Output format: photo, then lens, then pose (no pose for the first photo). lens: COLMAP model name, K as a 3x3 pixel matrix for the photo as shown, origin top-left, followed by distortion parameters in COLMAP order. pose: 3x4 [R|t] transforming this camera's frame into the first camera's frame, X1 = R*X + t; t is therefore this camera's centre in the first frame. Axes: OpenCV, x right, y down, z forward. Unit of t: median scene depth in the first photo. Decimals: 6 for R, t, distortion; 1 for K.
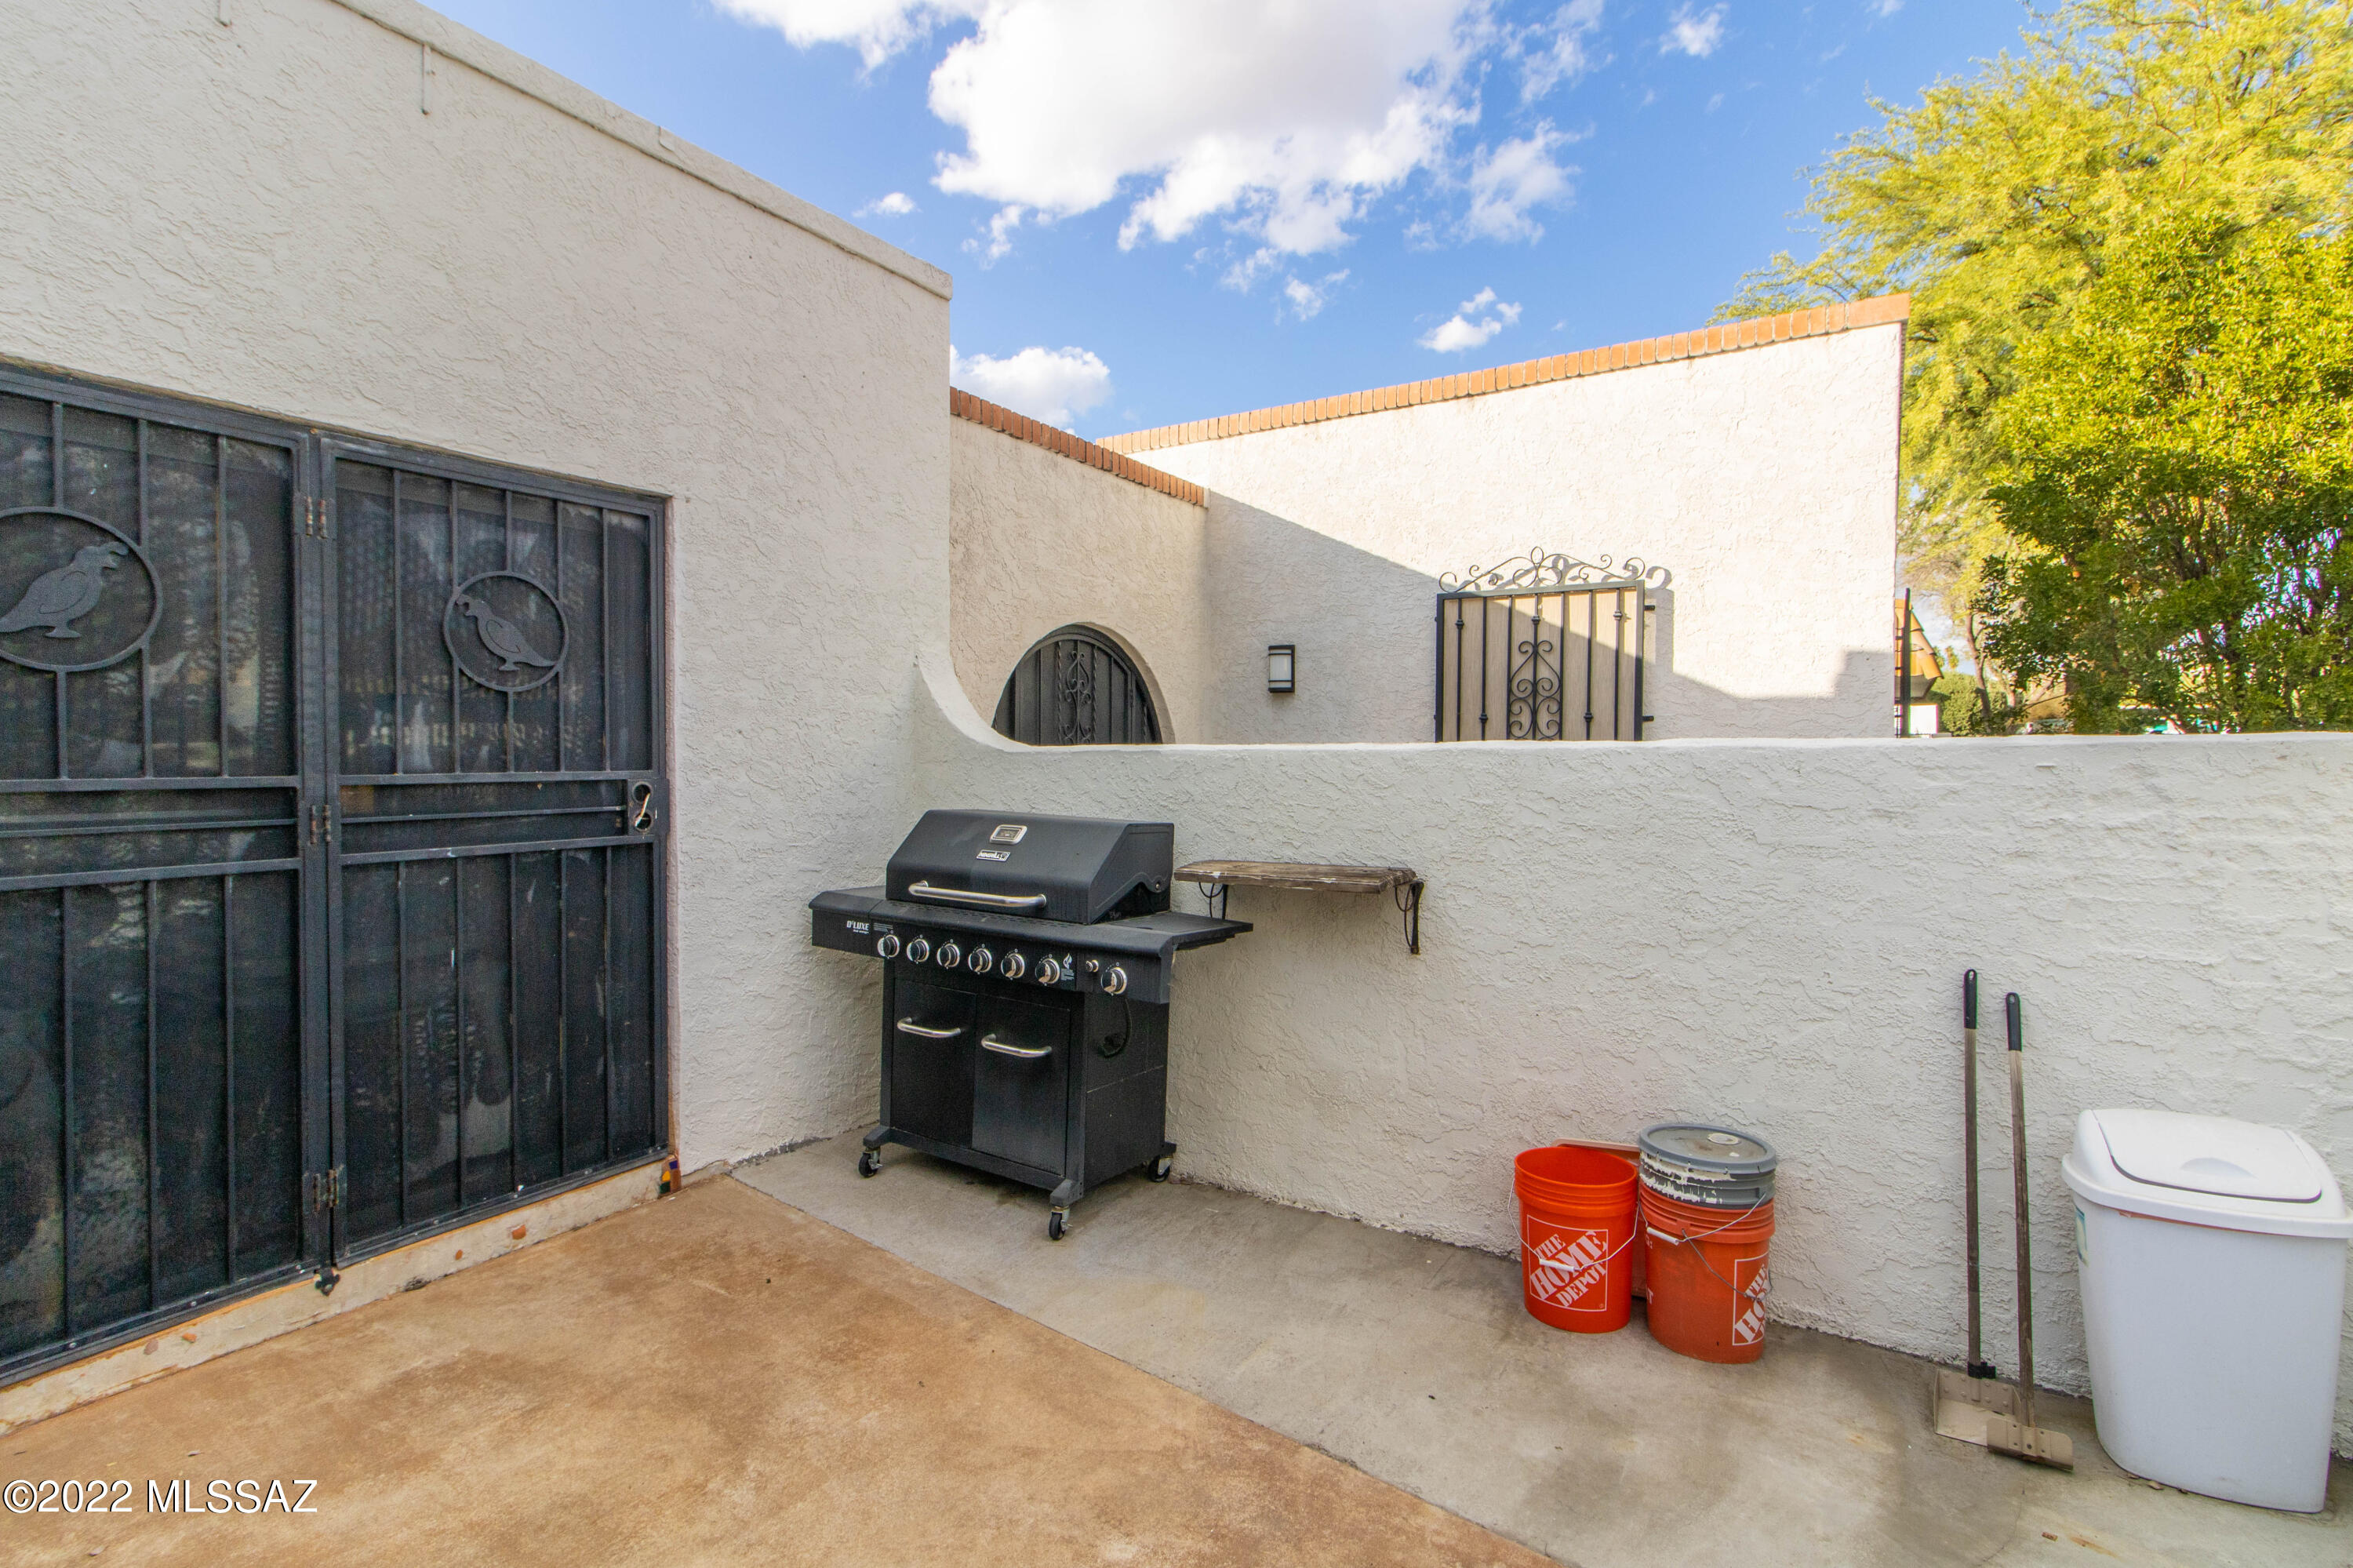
lens RADIAL K [[1118.6, 0, 1180.8], [0, 1118.6, 770.8], [0, 0, 1]] dist [0.002195, 0.000662]
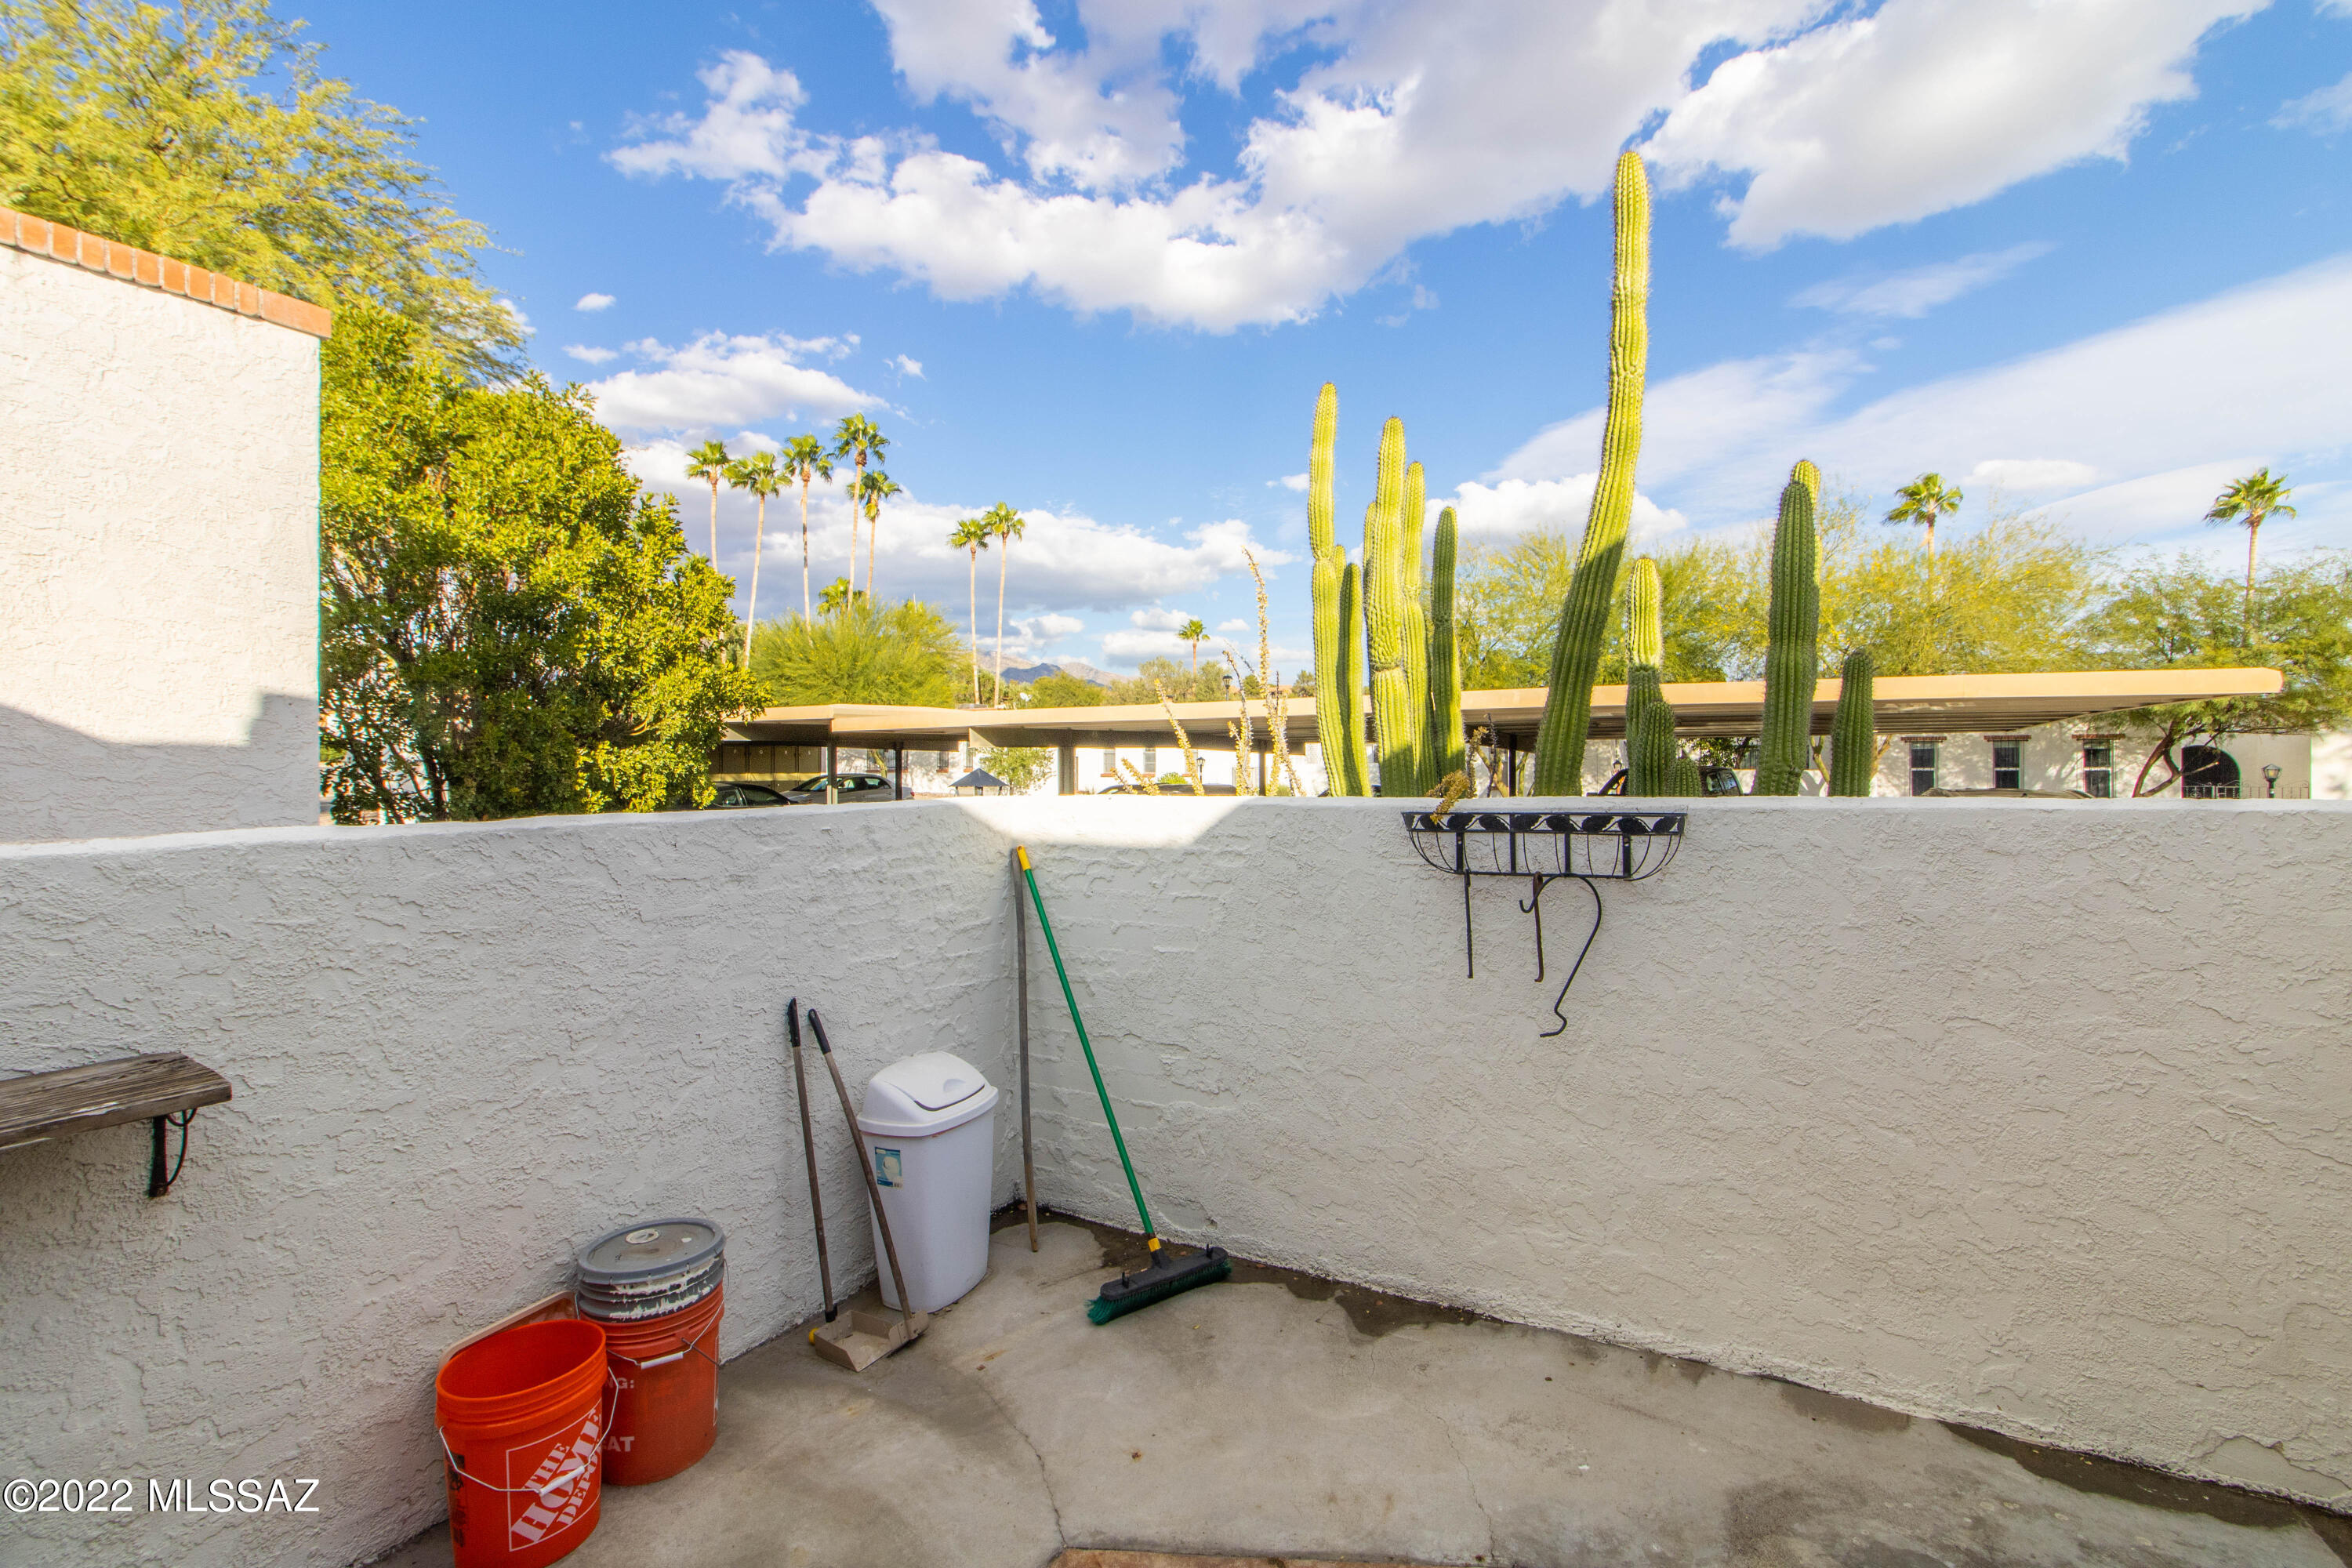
lens RADIAL K [[1078.0, 0, 1184.9], [0, 1078.0, 771.4], [0, 0, 1]] dist [0.002896, -0.000272]
pose [[-0.040716, -0.002311, 0.999168, -0.384207], [0.019943, 0.999796, 0.003126, -0.051671], [-0.998972, 0.020054, -0.040661, 0.482571]]
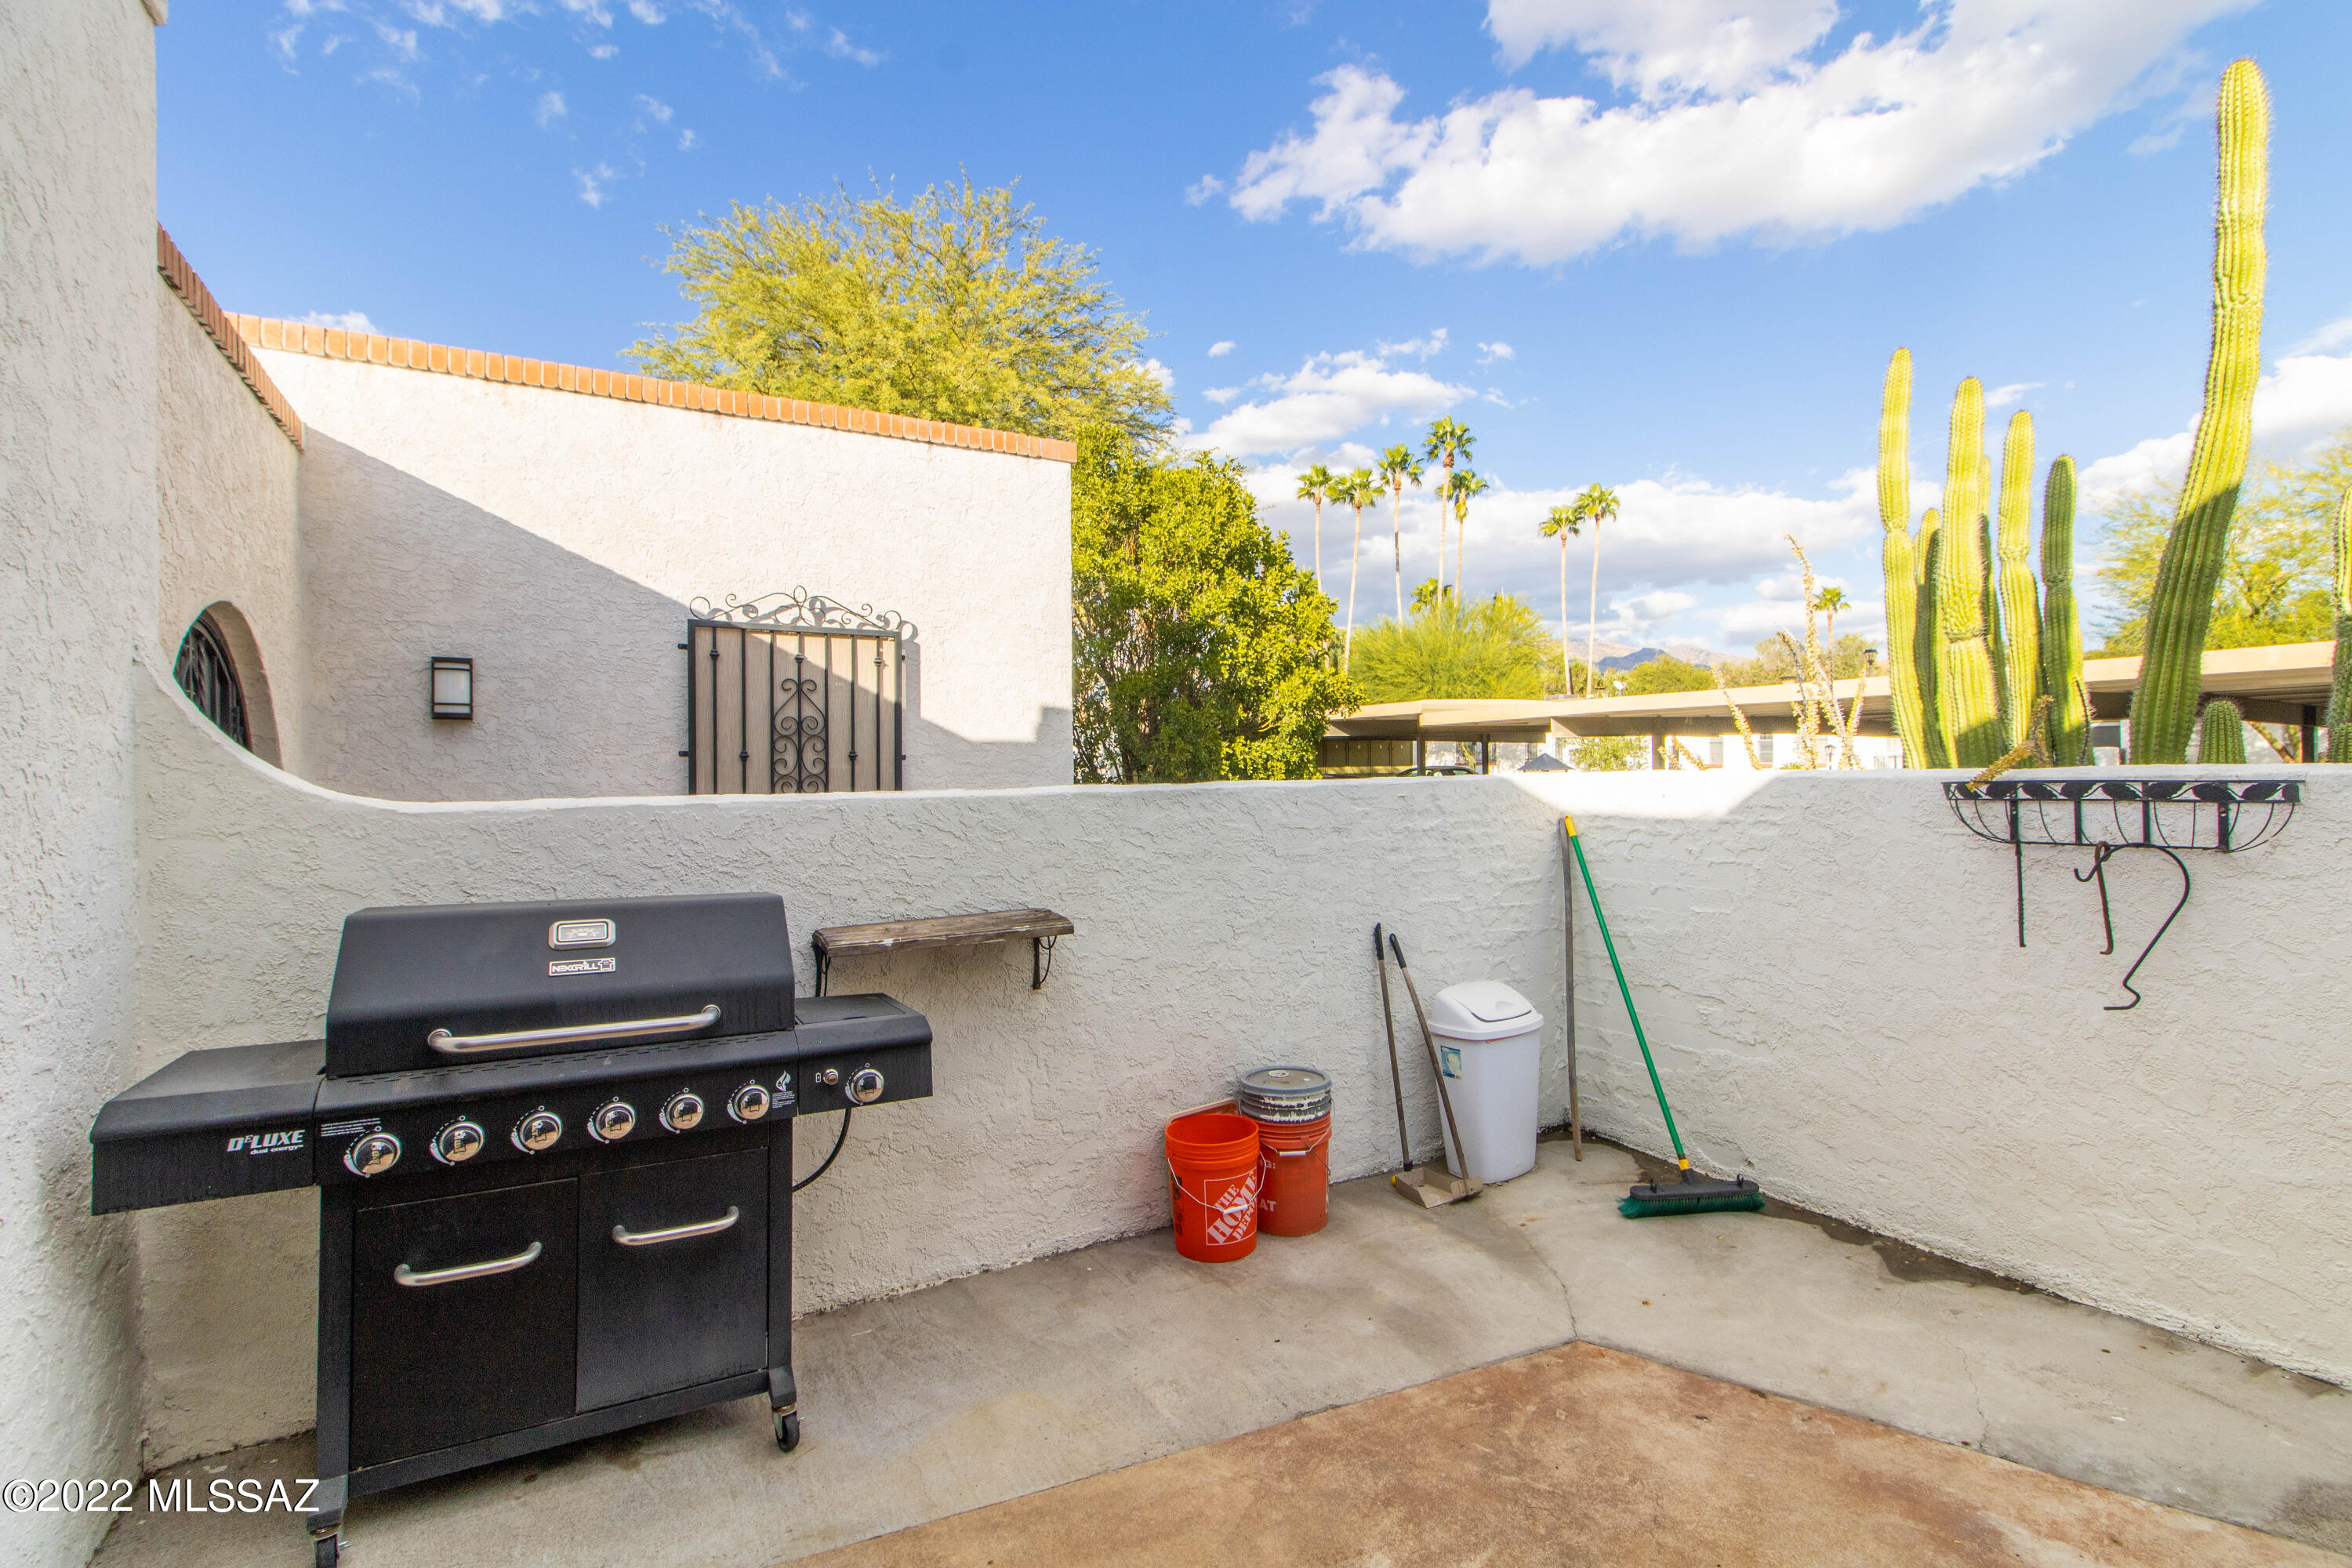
lens RADIAL K [[1080.1, 0, 1191.2], [0, 1080.1, 772.2], [0, 0, 1]] dist [0.003098, 0.000312]
pose [[0.469464, -0.009451, 0.882901, -0.620980], [0.027084, 0.999626, -0.003700, -0.032646], [-0.882536, 0.025650, 0.469545, 0.393973]]
